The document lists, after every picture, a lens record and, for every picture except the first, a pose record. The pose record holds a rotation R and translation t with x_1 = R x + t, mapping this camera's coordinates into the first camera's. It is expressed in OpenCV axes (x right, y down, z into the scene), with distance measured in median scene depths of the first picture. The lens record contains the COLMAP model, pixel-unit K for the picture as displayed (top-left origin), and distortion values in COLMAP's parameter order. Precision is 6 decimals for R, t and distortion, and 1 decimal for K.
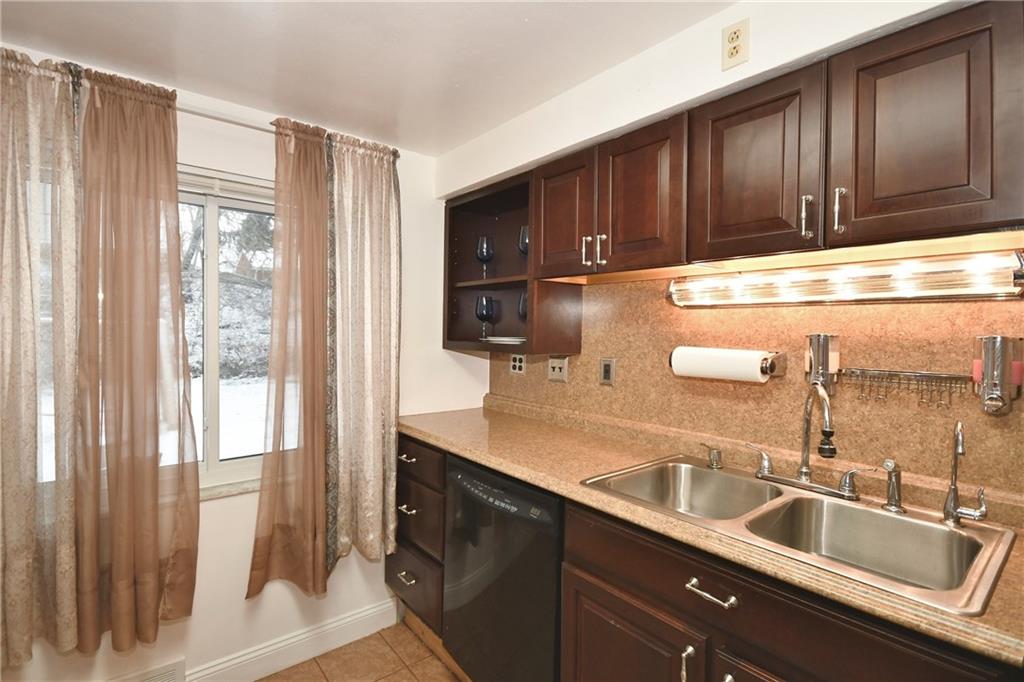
lens RADIAL K [[479.0, 0, 487.3], [0, 479.0, 337.8], [0, 0, 1]] dist [-0.000860, -0.000589]
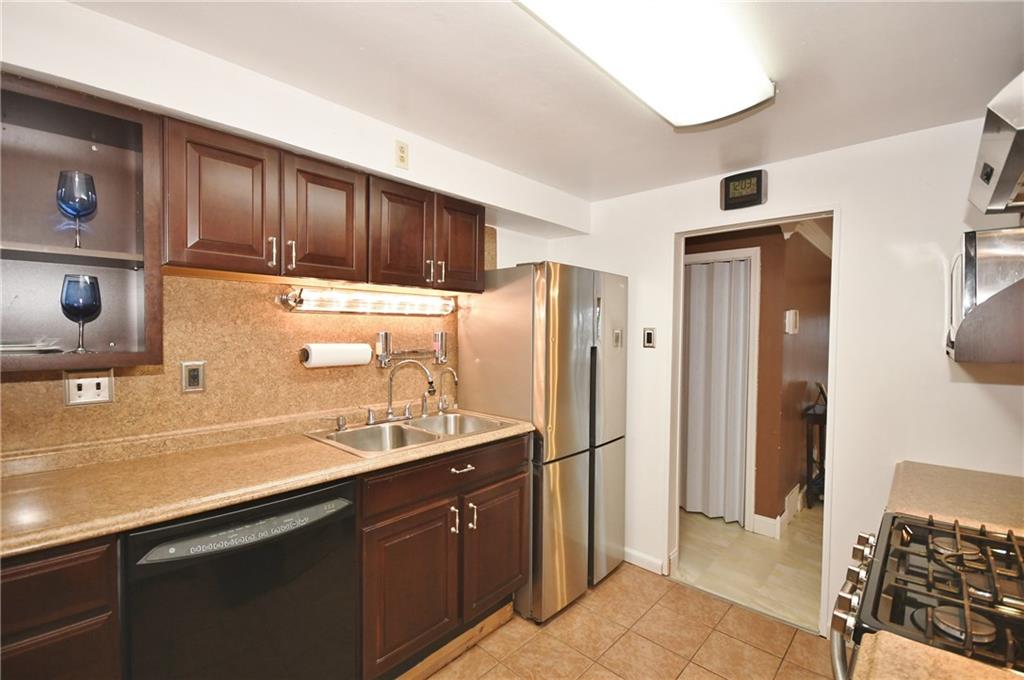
lens RADIAL K [[458.4, 0, 509.7], [0, 458.4, 340.7], [0, 0, 1]] dist [0.001298, 0.000253]
pose [[-0.160709, -0.037713, 0.986281, -0.756233], [0.008136, 0.999185, 0.039532, -0.028892], [-0.986968, 0.014377, -0.160271, 0.618101]]
